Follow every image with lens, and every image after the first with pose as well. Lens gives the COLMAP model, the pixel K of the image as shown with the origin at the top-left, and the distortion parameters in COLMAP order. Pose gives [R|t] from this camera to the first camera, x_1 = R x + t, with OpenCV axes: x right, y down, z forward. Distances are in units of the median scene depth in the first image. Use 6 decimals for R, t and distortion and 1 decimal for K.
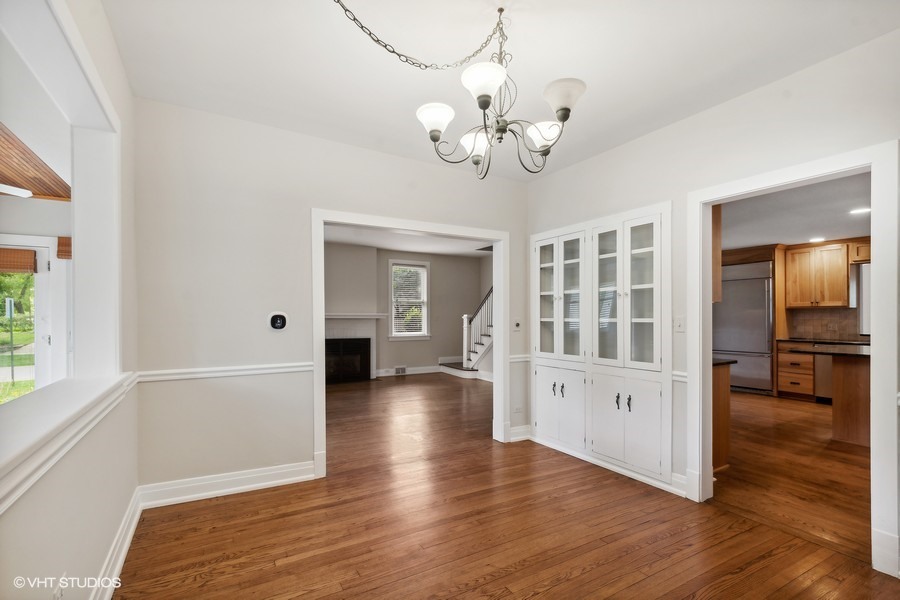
lens RADIAL K [[398.6, 0, 438.6], [0, 398.6, 317.5], [0, 0, 1]] dist [-0.000574, -0.000415]
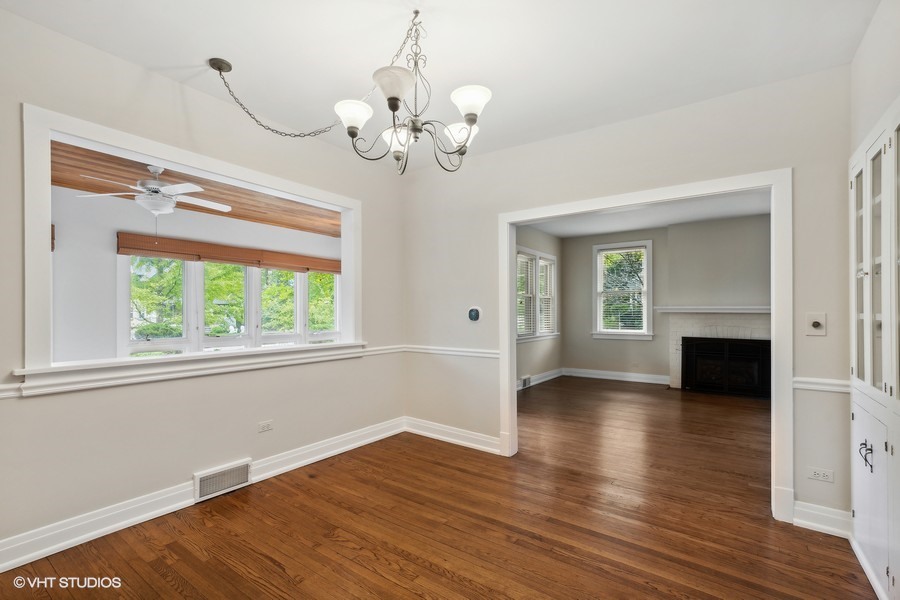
lens RADIAL K [[424.2, 0, 448.8], [0, 424.2, 310.8], [0, 0, 1]] dist [0.001422, 0.000147]
pose [[0.413784, 0.001822, -0.910373, 0.284972], [-0.003104, 0.999995, 0.000590, -0.000236], [0.910370, 0.002582, 0.413788, 0.148853]]
